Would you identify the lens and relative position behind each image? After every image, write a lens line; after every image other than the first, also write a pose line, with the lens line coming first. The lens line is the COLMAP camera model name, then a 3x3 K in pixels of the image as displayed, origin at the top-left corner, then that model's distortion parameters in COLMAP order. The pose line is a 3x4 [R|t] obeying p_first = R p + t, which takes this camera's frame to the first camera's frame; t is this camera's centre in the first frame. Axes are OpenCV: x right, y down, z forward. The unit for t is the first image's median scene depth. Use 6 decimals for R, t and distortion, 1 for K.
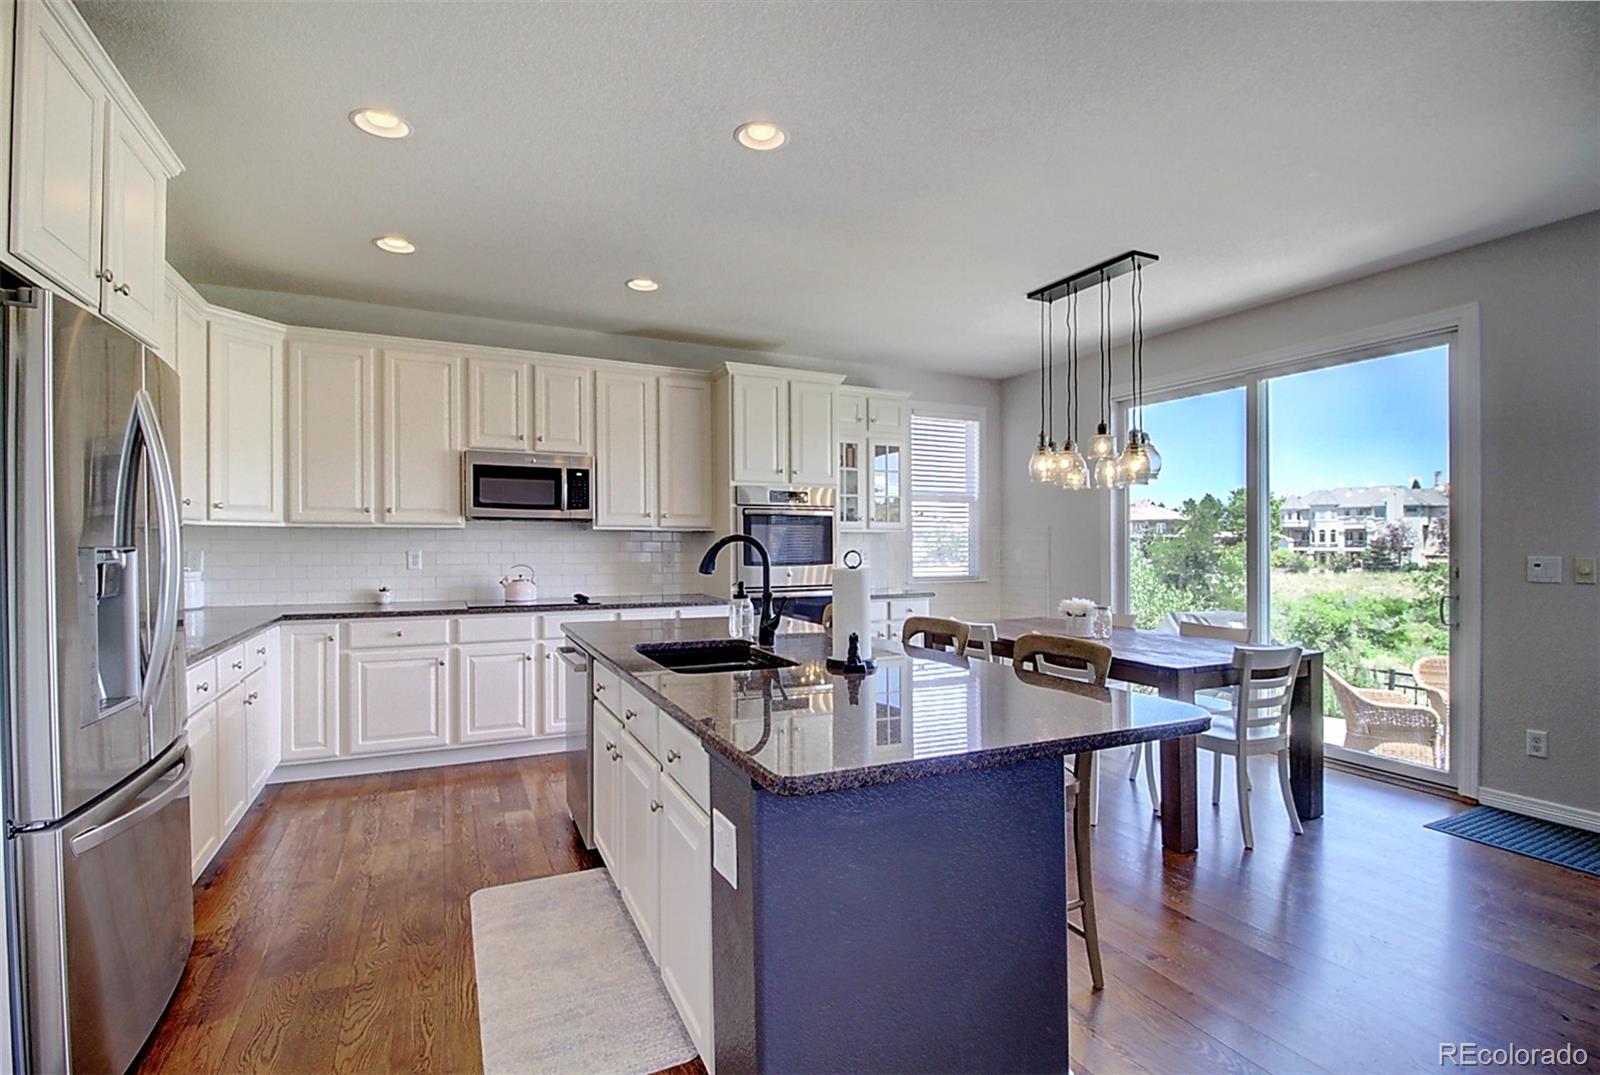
lens RADIAL K [[756.9, 0, 818.9], [0, 756.9, 546.4], [0, 0, 1]] dist [-0.022990, -0.000295]
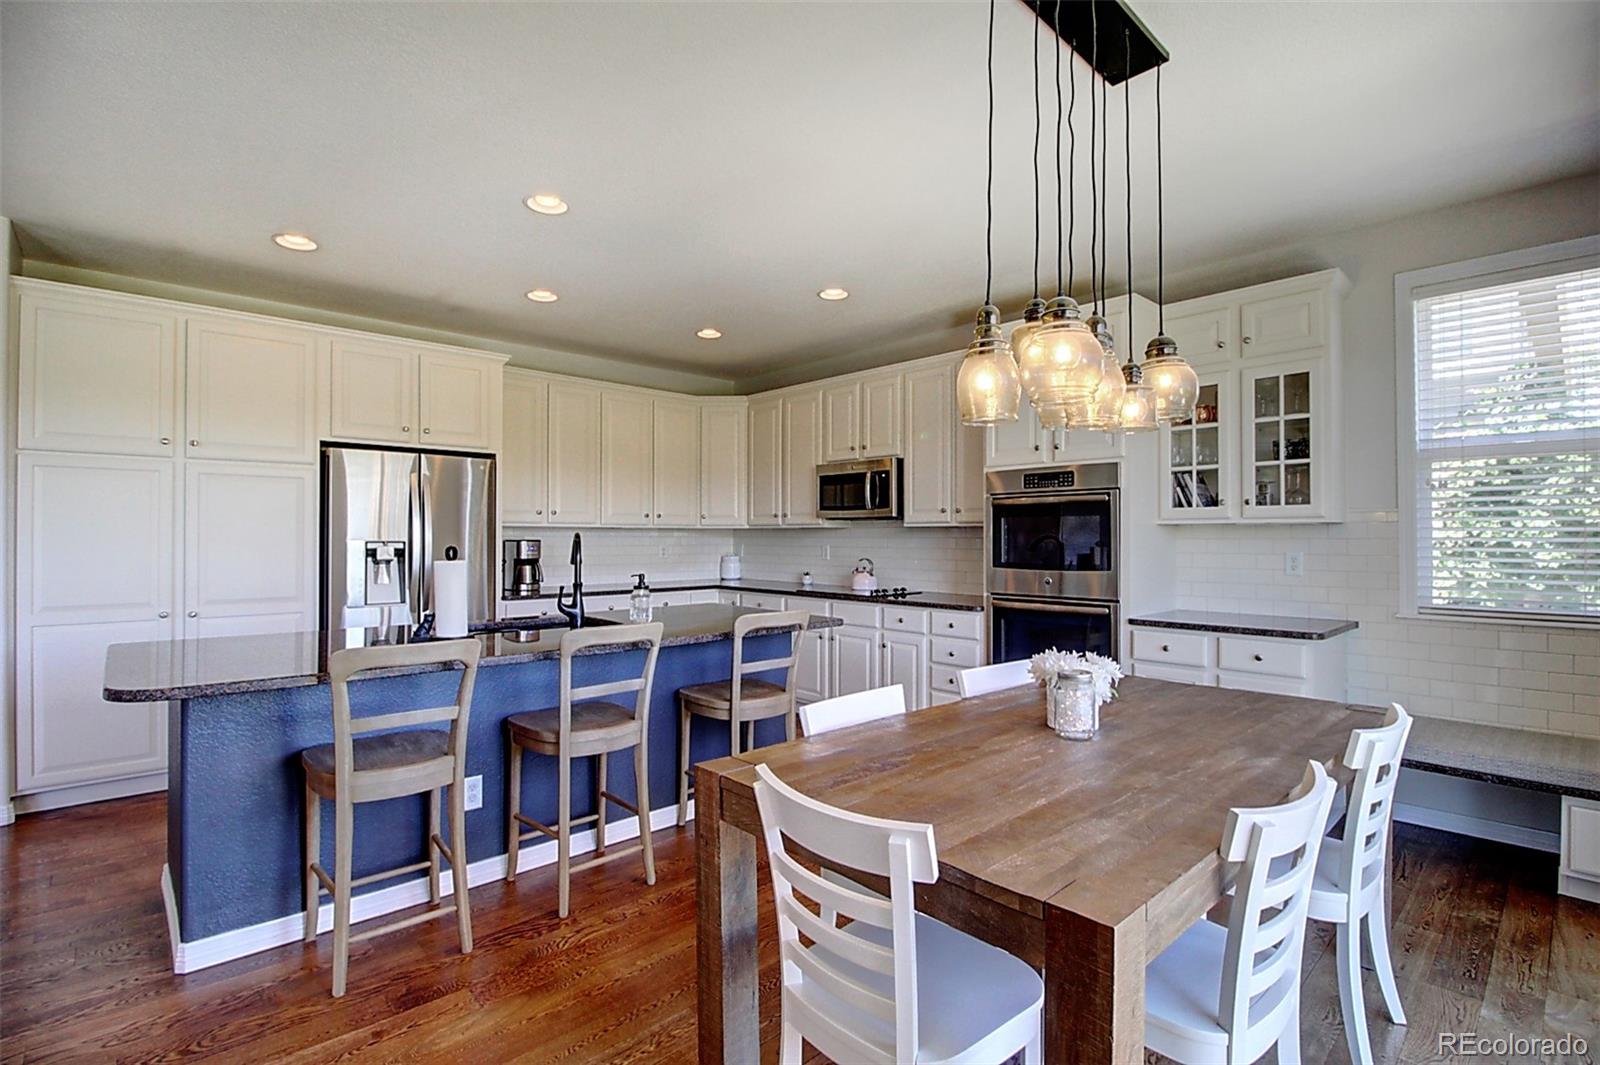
lens RADIAL K [[755.9, 0, 804.2], [0, 755.9, 531.0], [0, 0, 1]] dist [-0.003835, -0.011711]
pose [[0.289983, -0.009702, -0.956983, 0.668868], [-0.007209, 0.999898, -0.012321, -0.003028], [0.957005, 0.010471, 0.289883, 0.583225]]
